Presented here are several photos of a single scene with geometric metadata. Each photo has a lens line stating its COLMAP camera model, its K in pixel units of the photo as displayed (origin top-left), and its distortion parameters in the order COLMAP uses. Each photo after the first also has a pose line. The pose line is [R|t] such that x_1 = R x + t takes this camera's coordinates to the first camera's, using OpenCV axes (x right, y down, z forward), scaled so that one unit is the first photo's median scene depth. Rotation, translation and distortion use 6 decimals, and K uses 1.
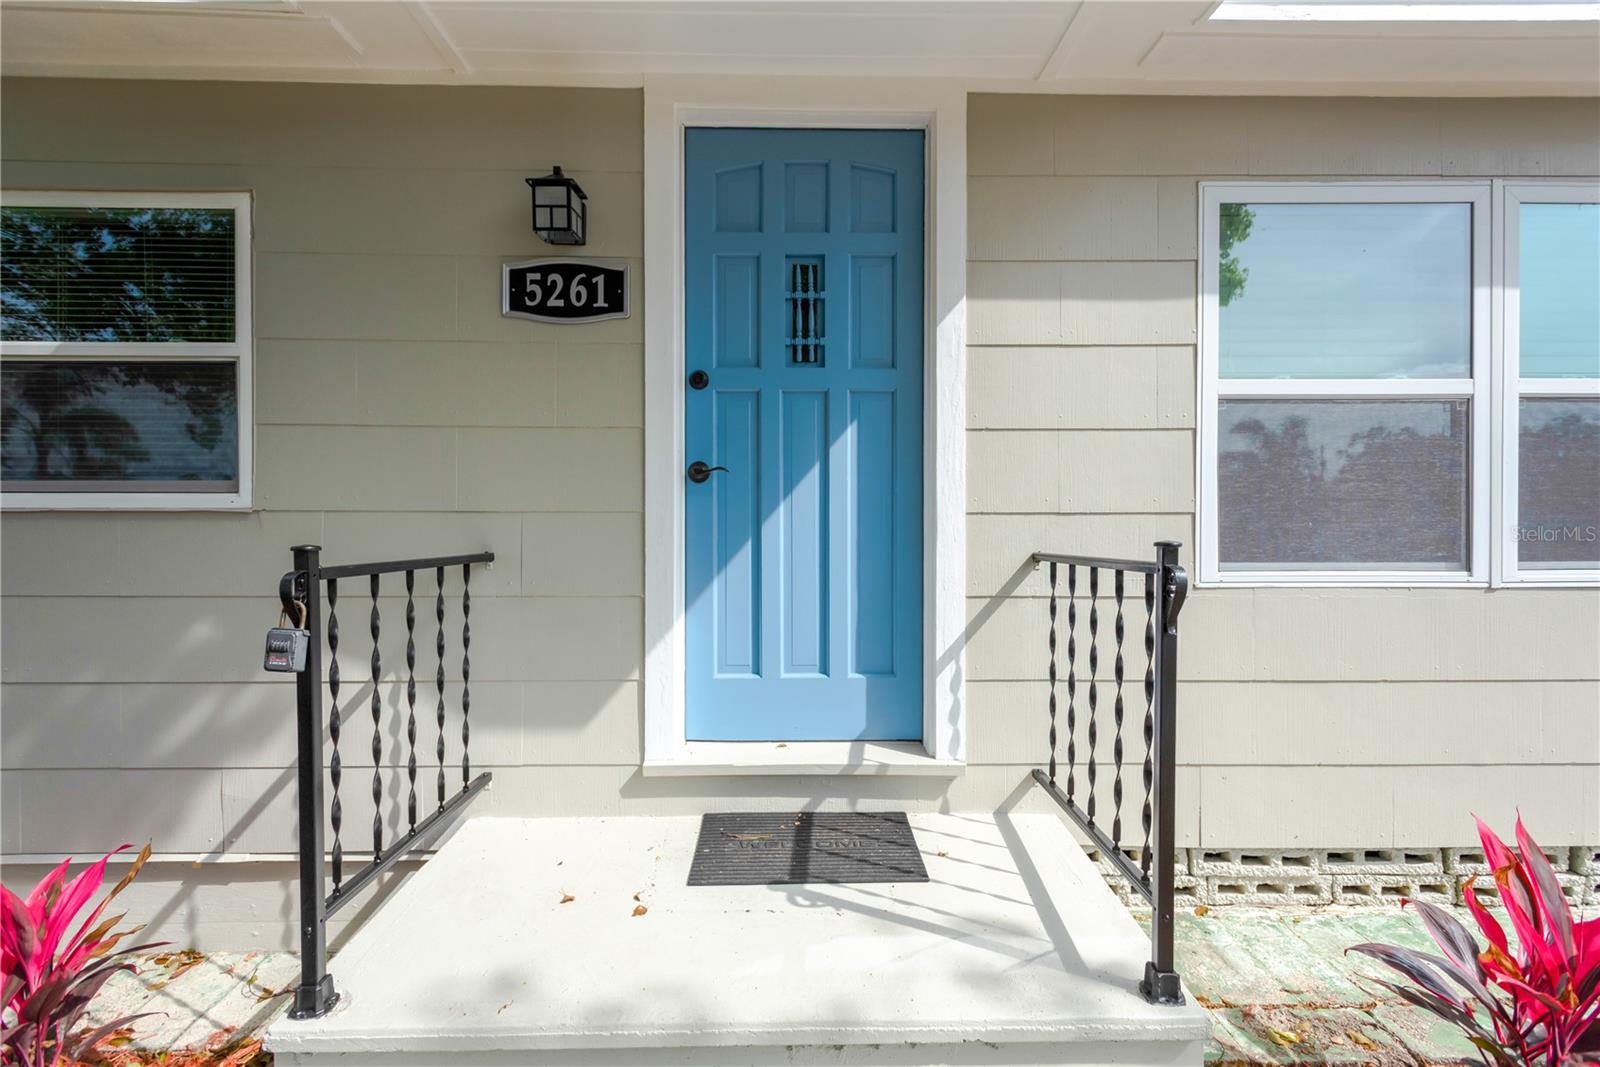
lens RADIAL K [[739.1, 0, 800.0], [0, 739.1, 533.5], [0, 0, 1]] dist [0.008433, -0.000424]
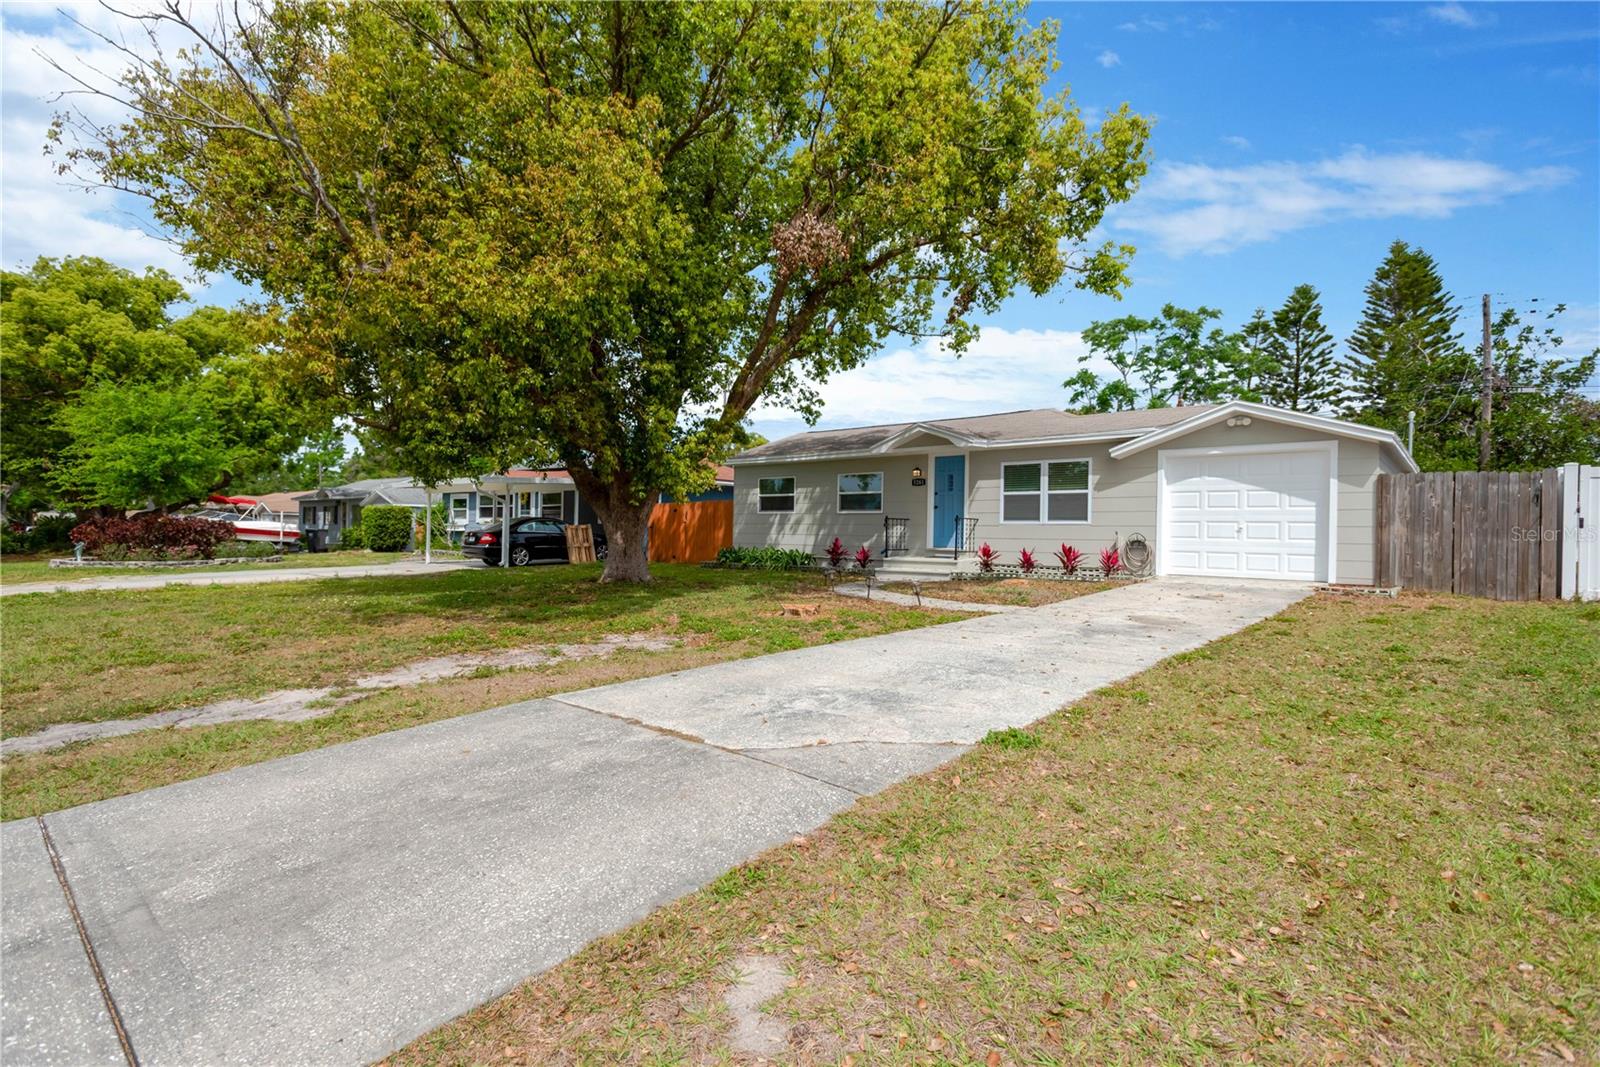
lens RADIAL K [[762.5, 0, 800.0], [0, 762.5, 533.5], [0, 0, 1]] dist [-0.000337, -0.001100]
pose [[0.738847, 0.011789, -0.673770, 3.755627], [-0.024542, 0.999654, -0.009422, 0.261067], [0.673426, 0.023497, 0.738881, -5.130314]]
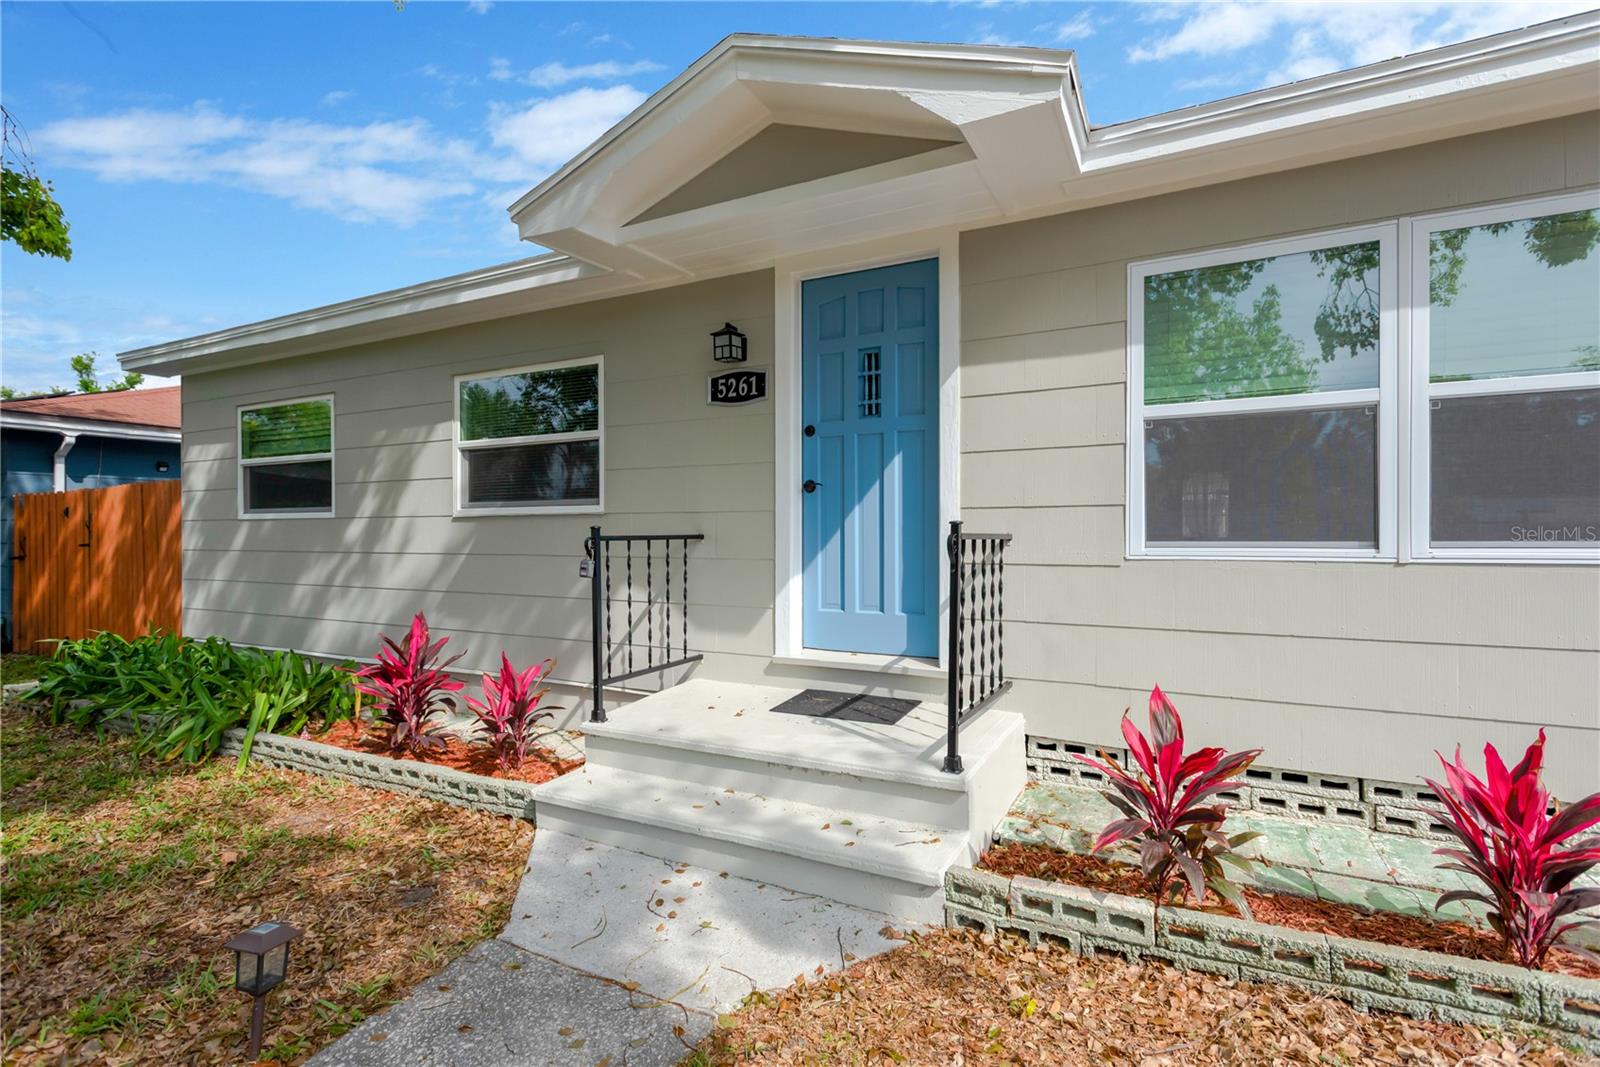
lens RADIAL K [[743.5, 0, 800.2], [0, 743.5, 538.6], [0, 0, 1]] dist [0.005233, 0.000248]
pose [[0.880986, 0.000821, -0.473141, 0.655171], [-0.000509, 1.000000, 0.000788, 0.034104], [0.473141, -0.000453, 0.880987, -0.498199]]
